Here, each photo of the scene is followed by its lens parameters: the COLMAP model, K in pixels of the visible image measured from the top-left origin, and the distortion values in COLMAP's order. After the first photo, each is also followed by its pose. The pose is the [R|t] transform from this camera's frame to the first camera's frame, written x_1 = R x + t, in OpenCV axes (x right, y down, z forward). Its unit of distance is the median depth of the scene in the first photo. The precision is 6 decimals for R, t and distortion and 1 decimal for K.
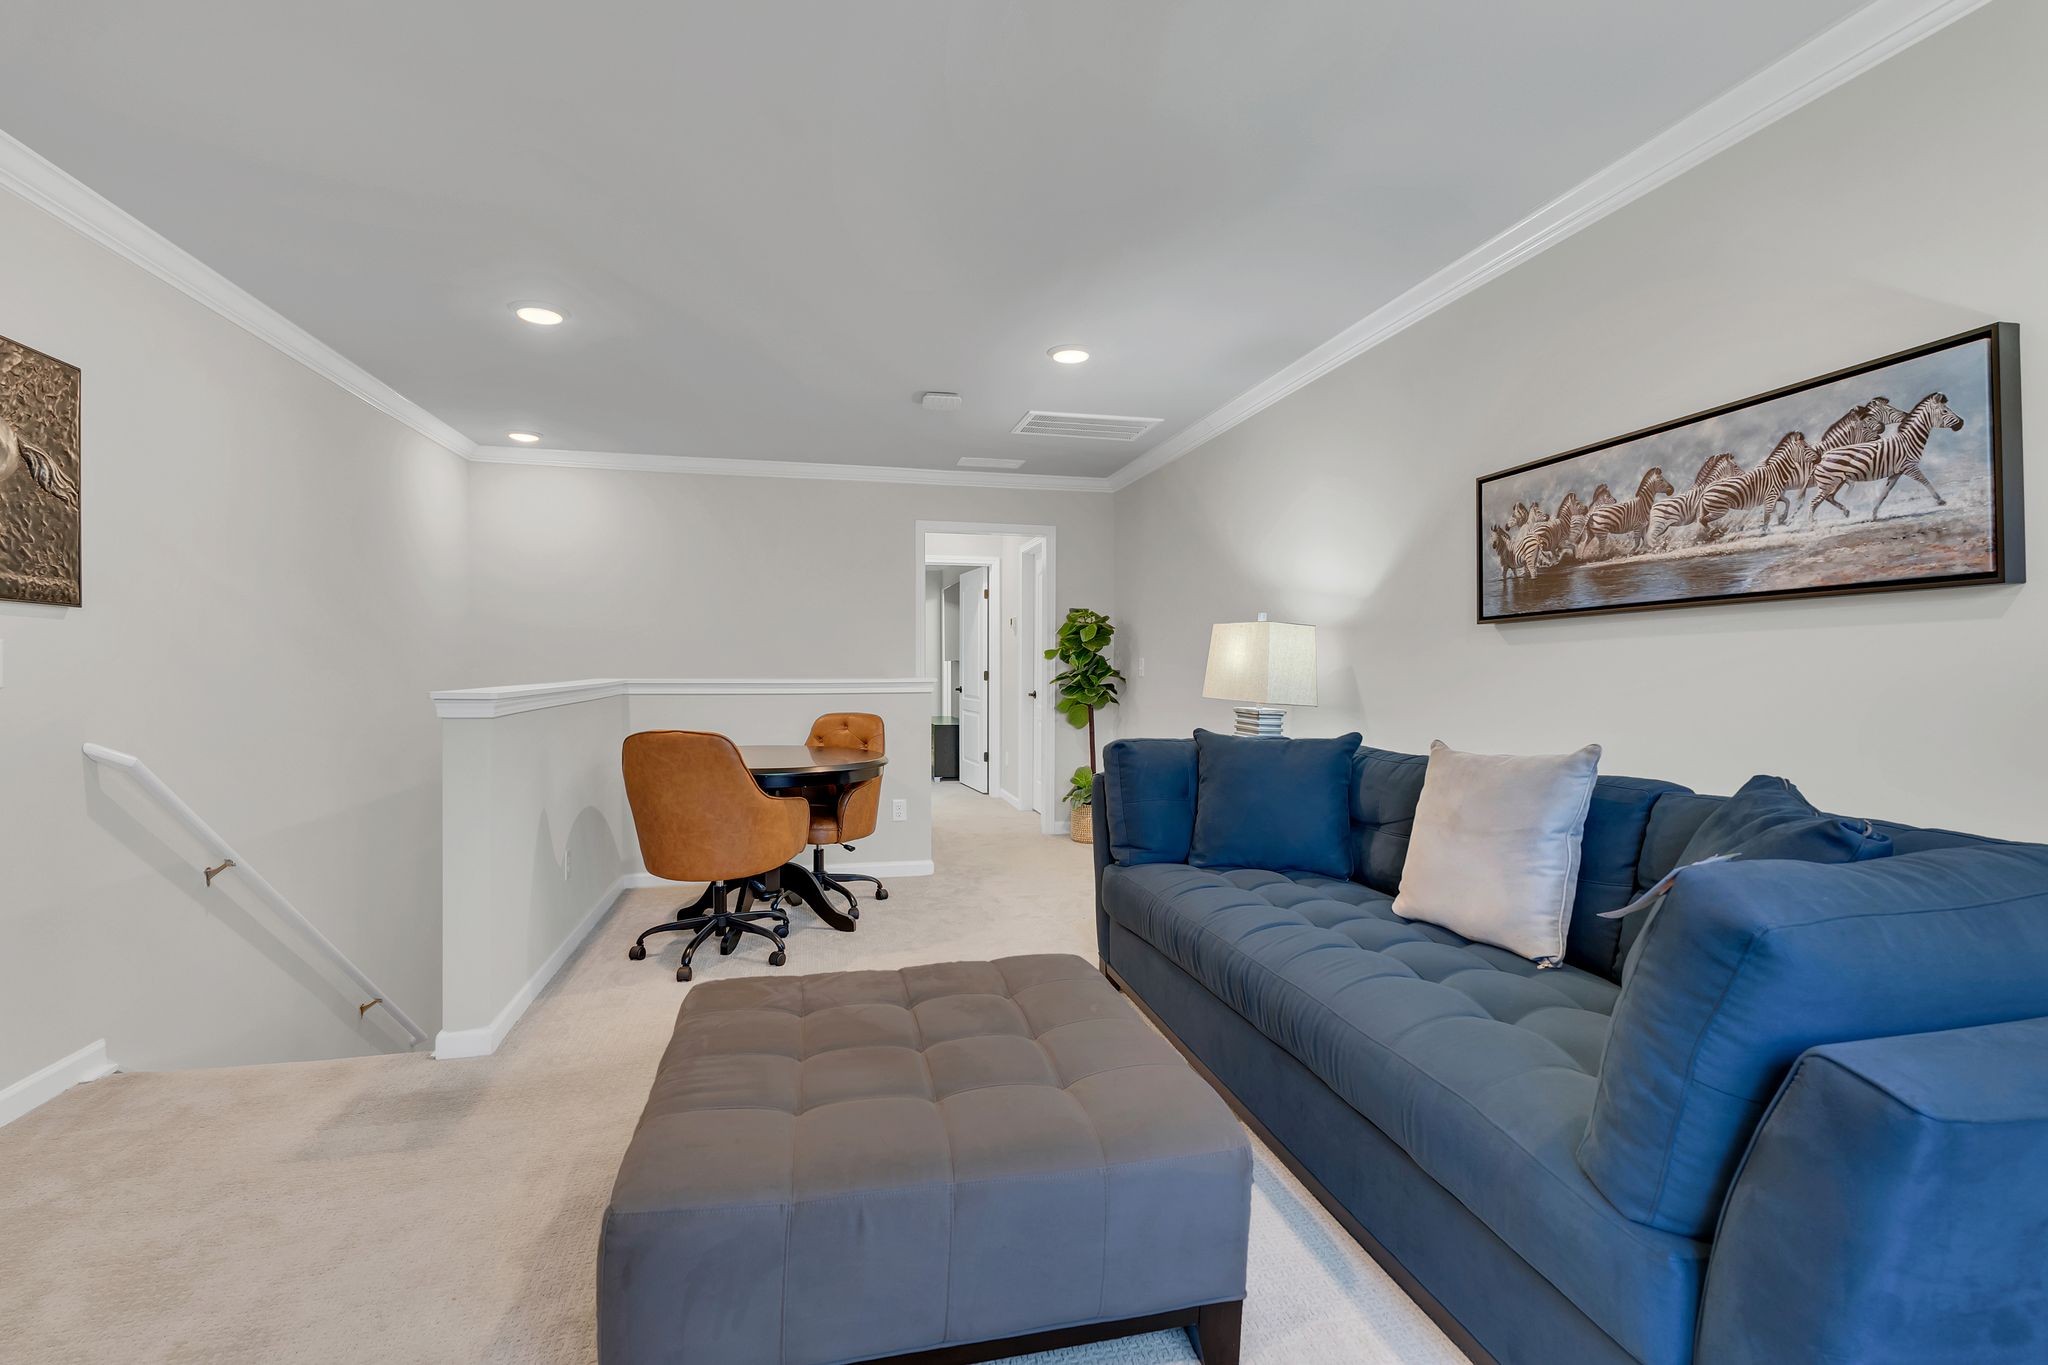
lens RADIAL K [[914.3, 0, 1028.5], [0, 914.3, 671.7], [0, 0, 1]] dist [-0.002184, 0.000098]
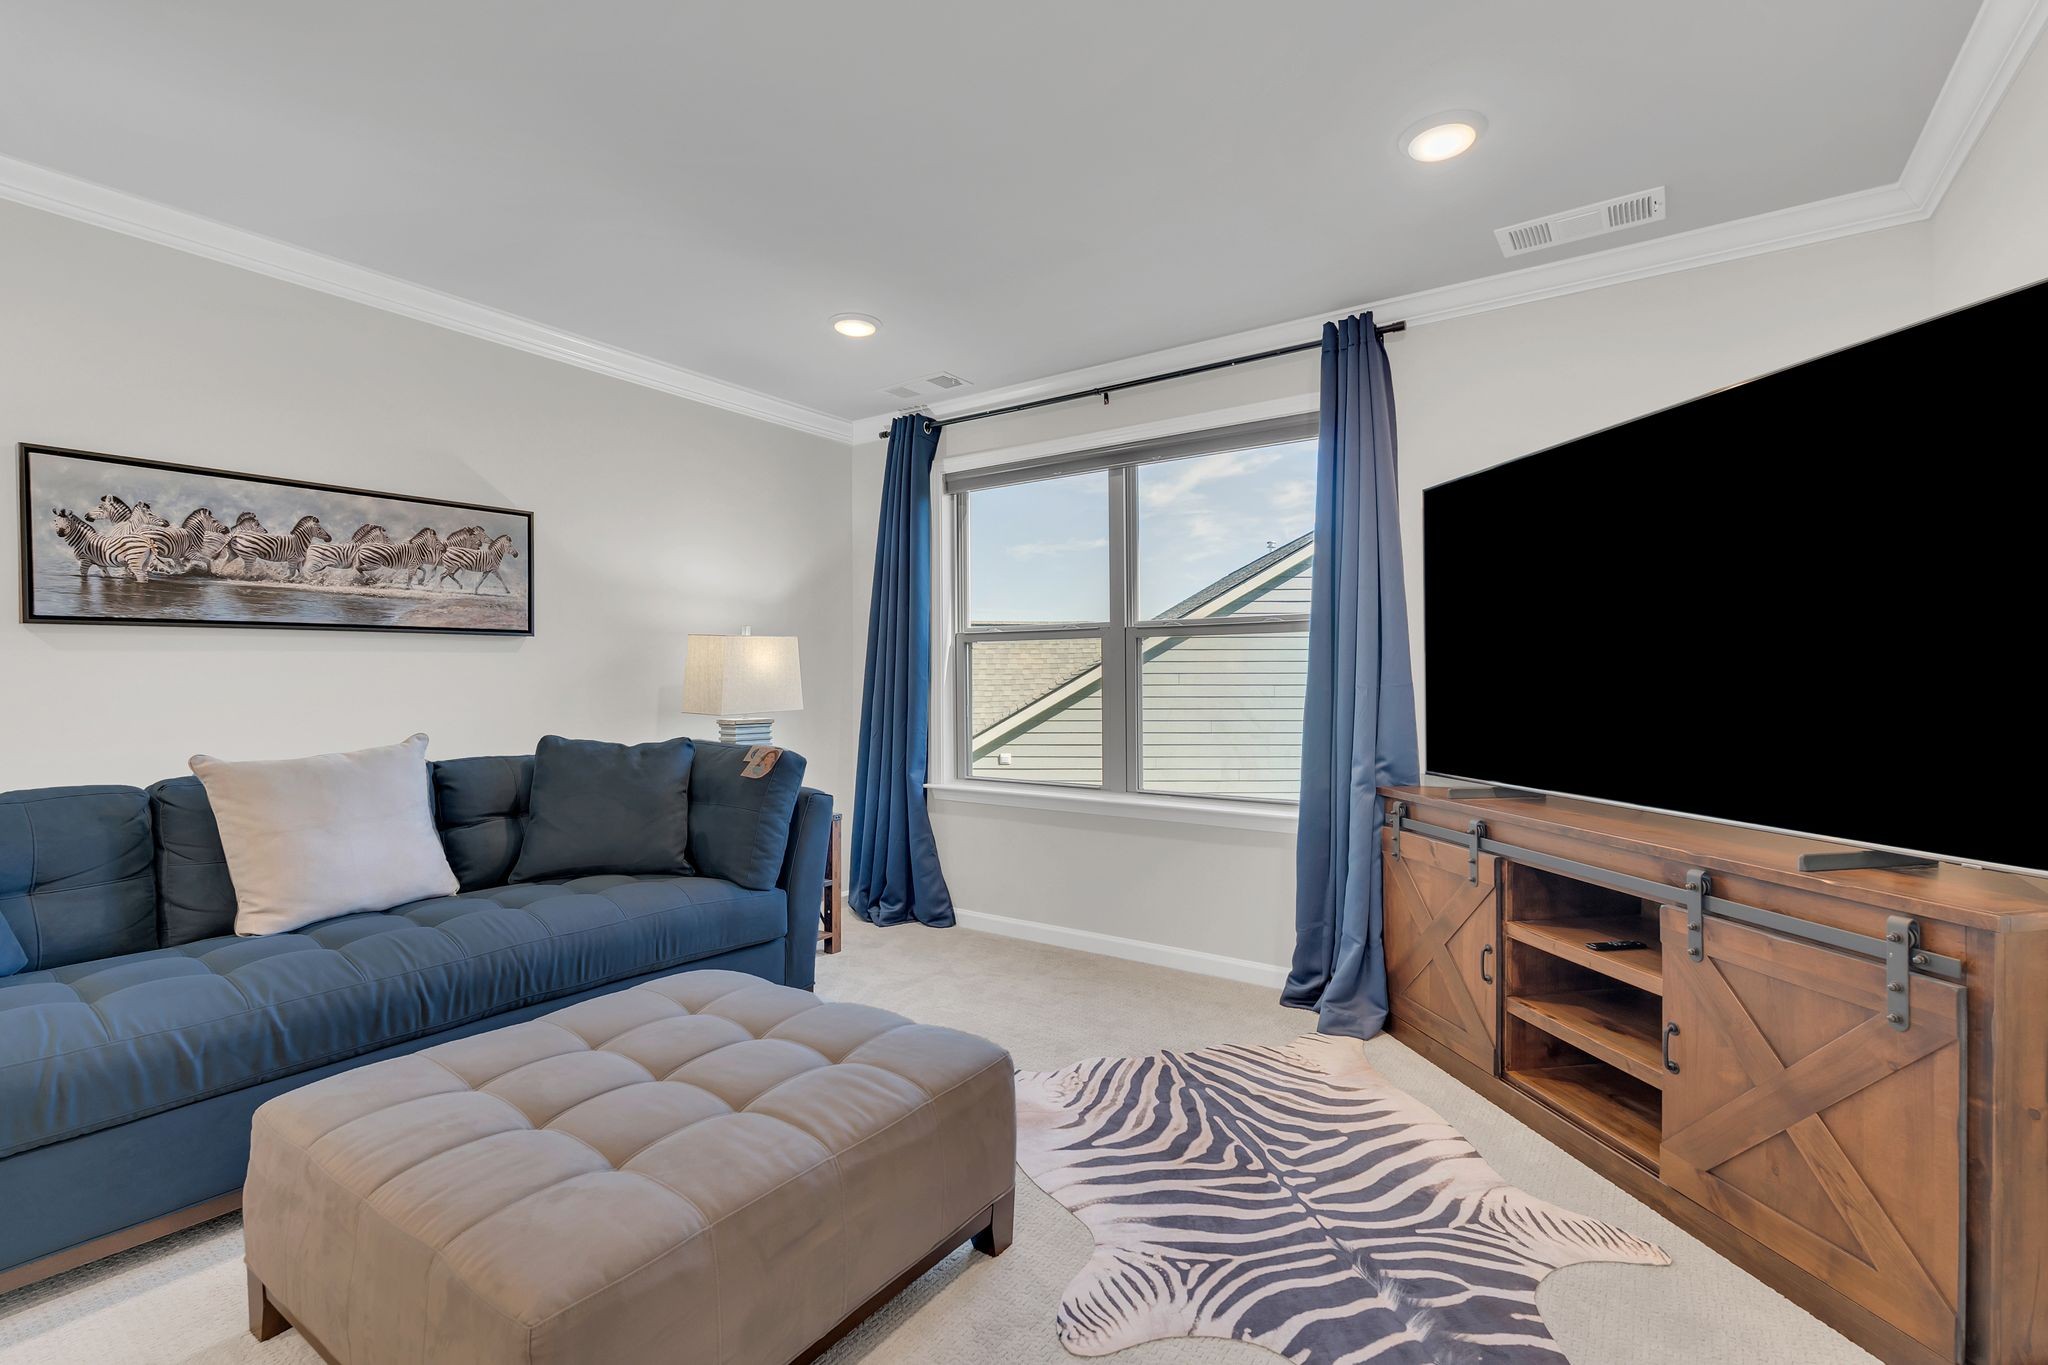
lens RADIAL K [[914.3, 0, 1028.5], [0, 914.3, 671.7], [0, 0, 1]] dist [-0.002184, 0.000098]
pose [[-0.670958, 0.008027, 0.741452, -0.902251], [0.006149, 0.999967, -0.005261, 0.001053], [-0.741469, 0.001030, -0.670986, 1.128832]]
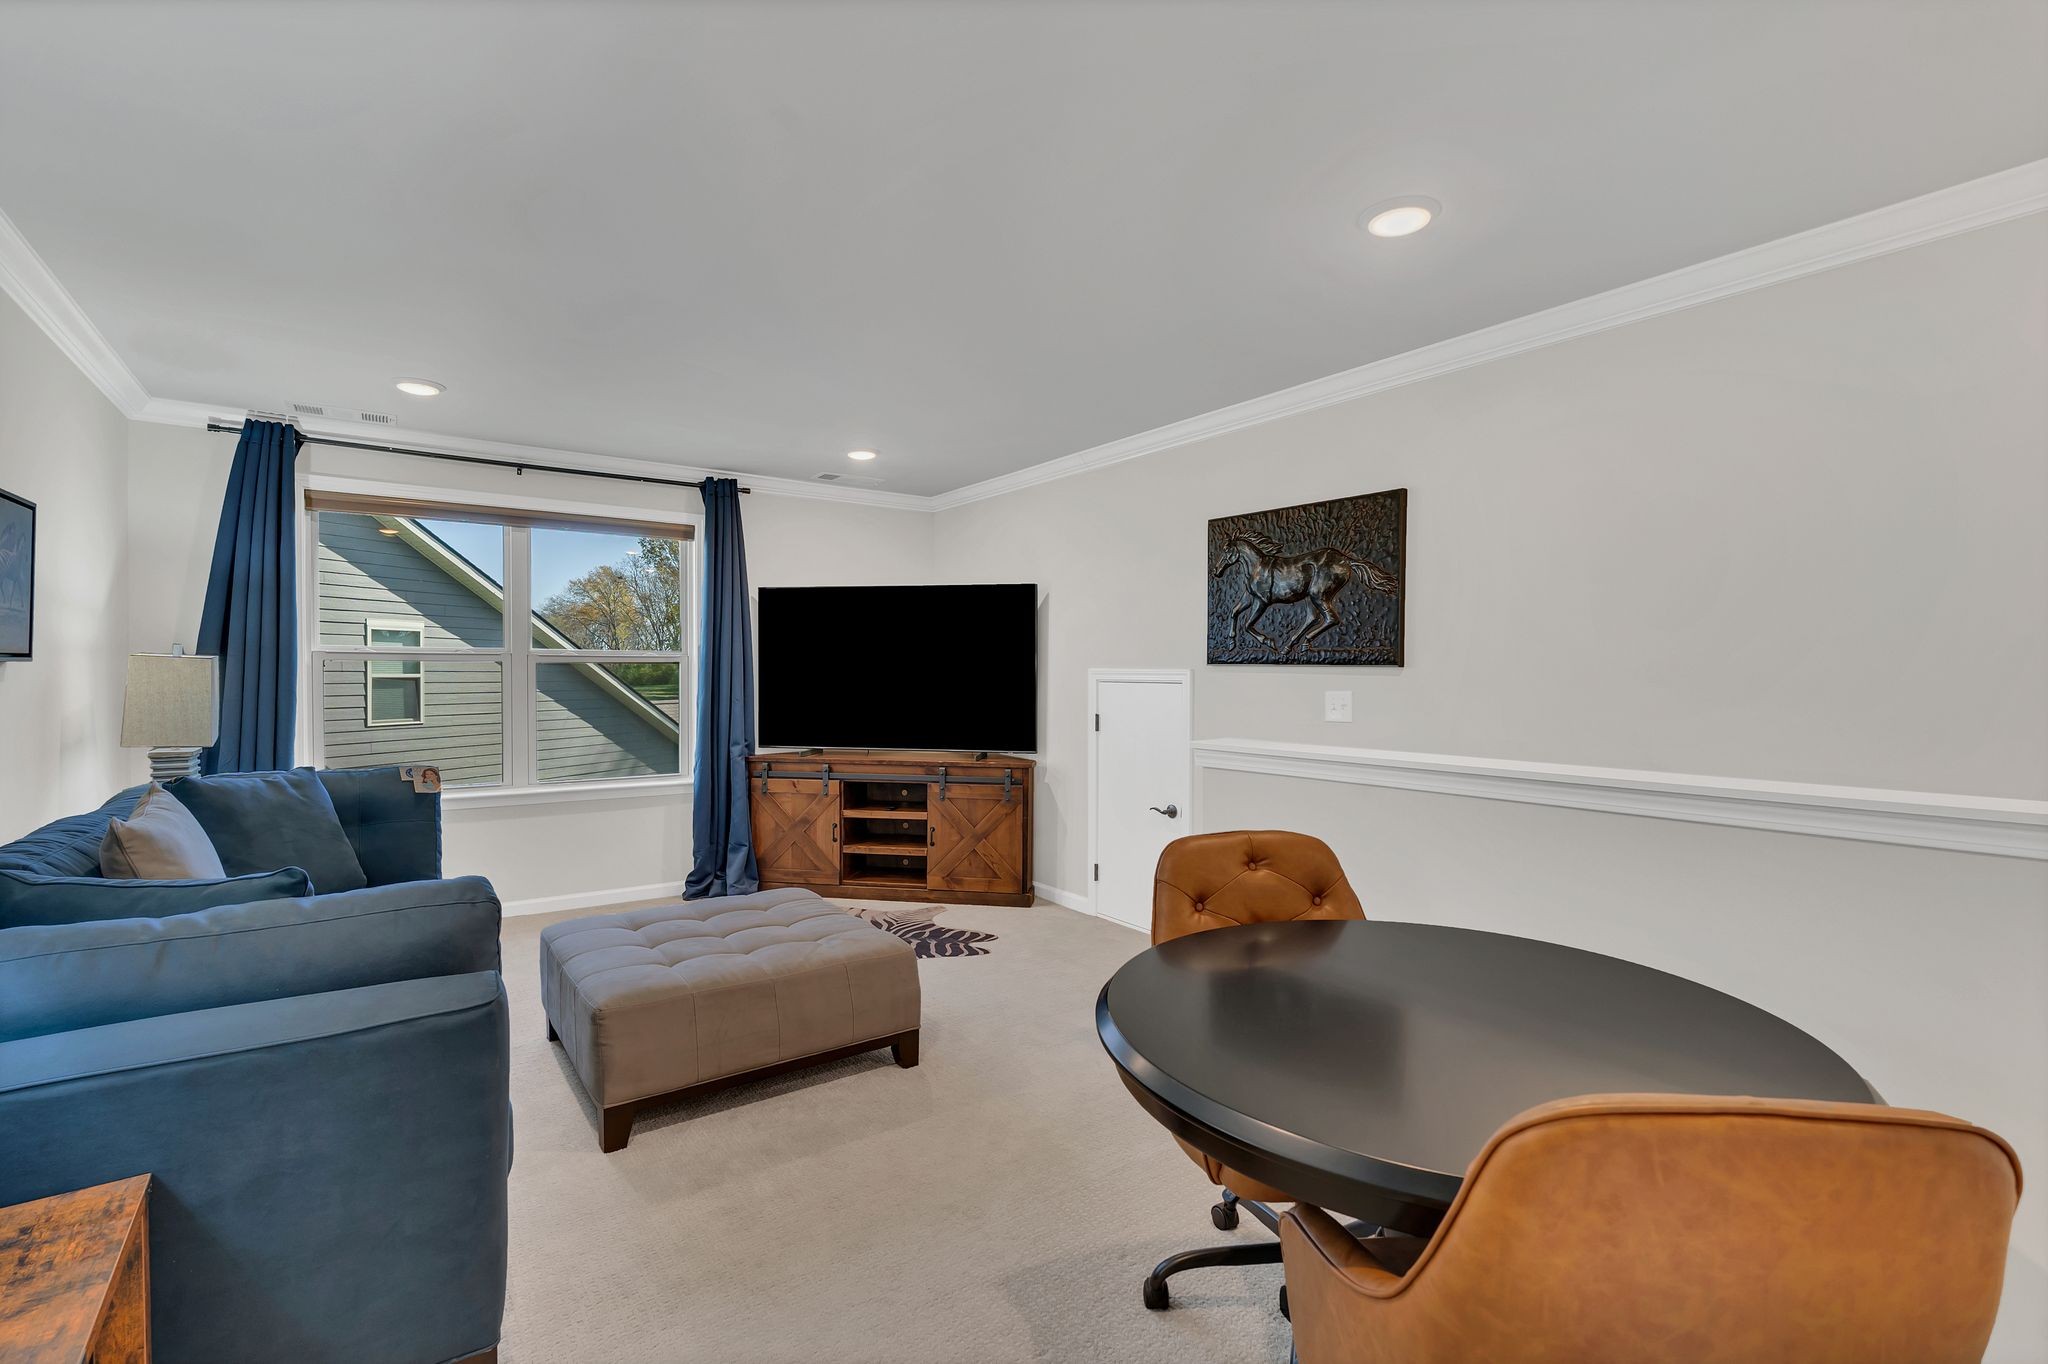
lens RADIAL K [[914.3, 0, 1028.5], [0, 914.3, 671.2], [0, 0, 1]] dist [-0.002184, 0.000098]
pose [[-0.921285, -0.004261, -0.388866, 0.033214], [-0.006494, 0.999969, 0.004428, -0.070912], [0.388835, 0.006605, -0.921284, 2.331973]]
